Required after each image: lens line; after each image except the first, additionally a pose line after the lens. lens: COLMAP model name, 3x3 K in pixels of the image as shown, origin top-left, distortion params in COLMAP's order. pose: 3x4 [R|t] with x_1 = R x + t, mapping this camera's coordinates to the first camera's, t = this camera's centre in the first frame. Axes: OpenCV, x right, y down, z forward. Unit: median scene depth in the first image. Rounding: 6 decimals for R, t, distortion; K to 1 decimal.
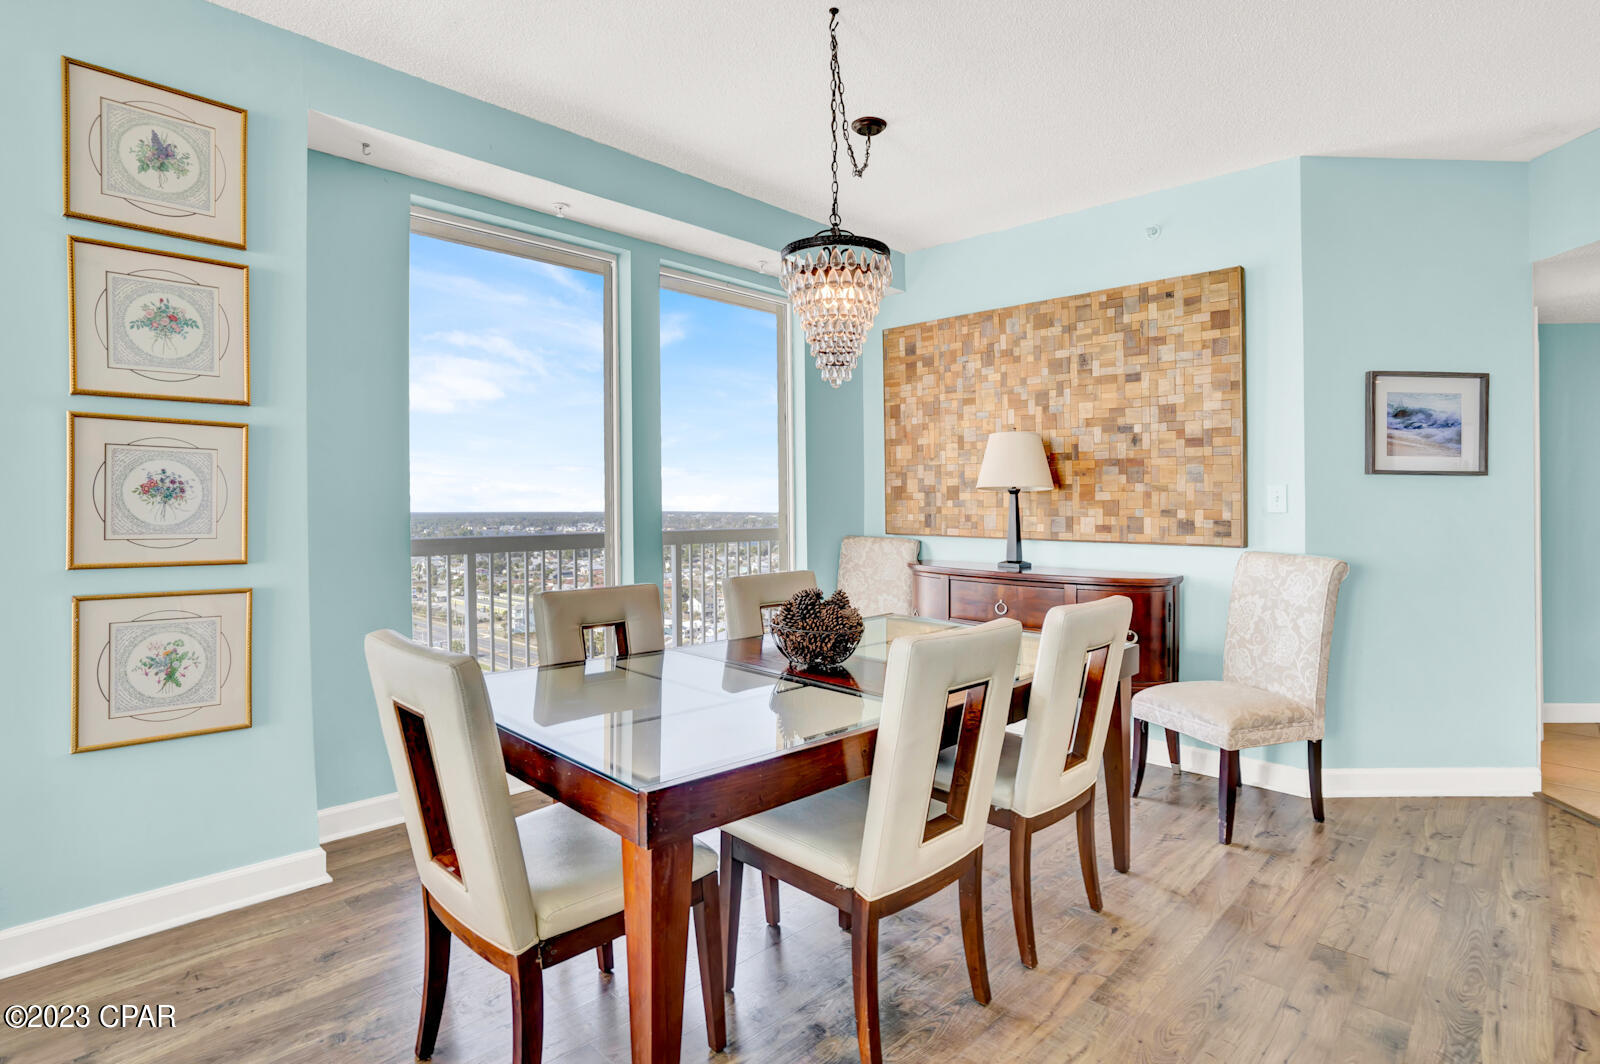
lens RADIAL K [[795.4, 0, 793.0], [0, 795.4, 521.6], [0, 0, 1]] dist [-0.086972, 0.037488]
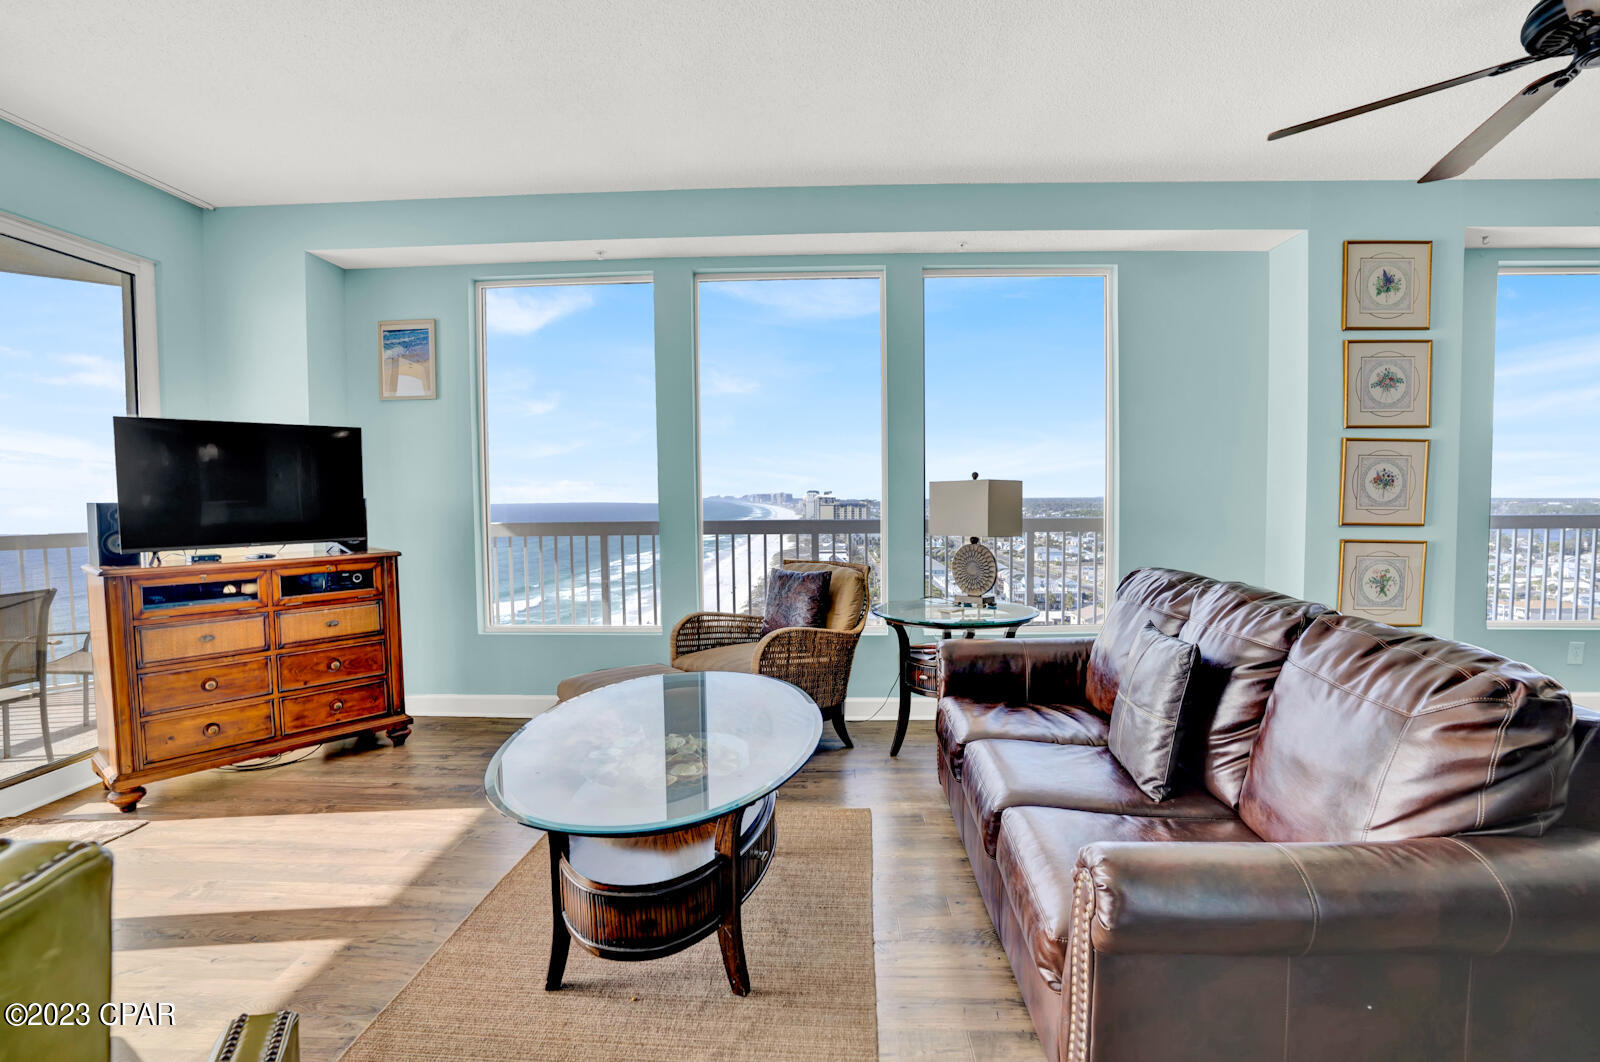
lens RADIAL K [[773.7, 0, 795.2], [0, 773.7, 529.8], [0, 0, 1]] dist [-0.055245, 0.033015]
pose [[0.694393, 0.032092, -0.718880, -0.516763], [-0.011541, 0.999373, 0.033466, 0.026974], [0.719503, -0.014942, 0.694328, -1.129207]]
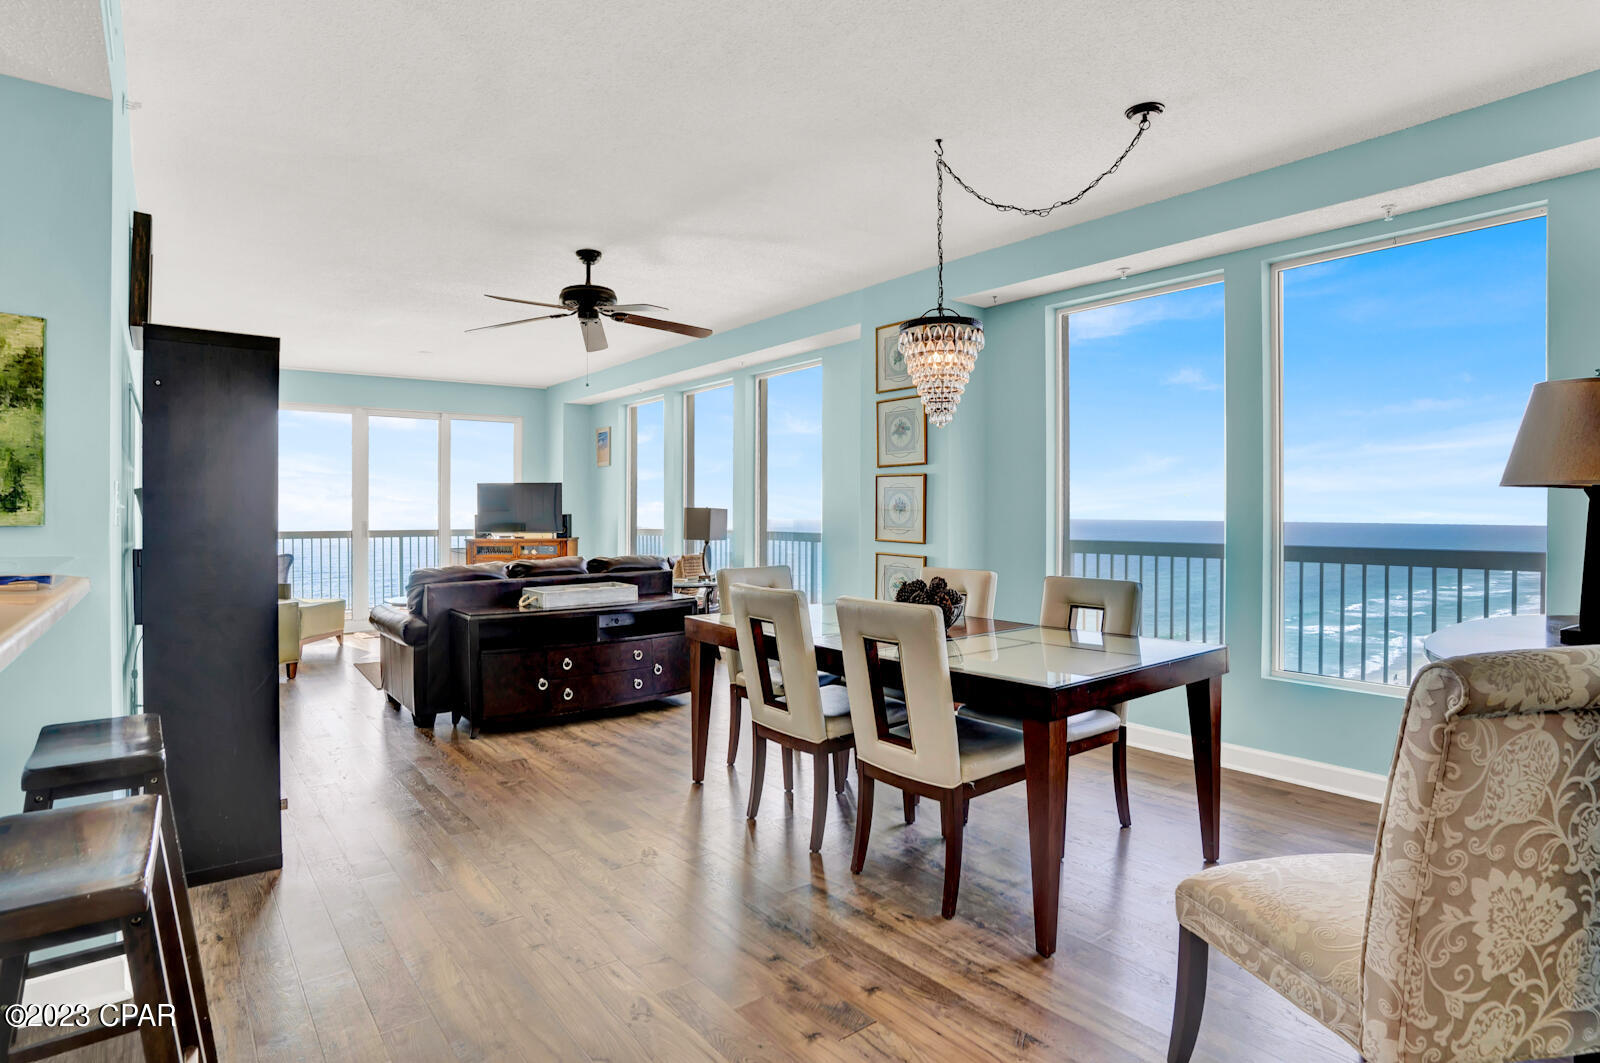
lens RADIAL K [[817.0, 0, 802.4], [0, 817.0, 511.7], [0, 0, 1]] dist [-0.036290, -0.000208]
pose [[-0.087391, 0.001470, -0.996173, 1.523940], [-0.023311, 0.999722, 0.003520, -0.030380], [0.995901, 0.023529, -0.087332, 0.925325]]
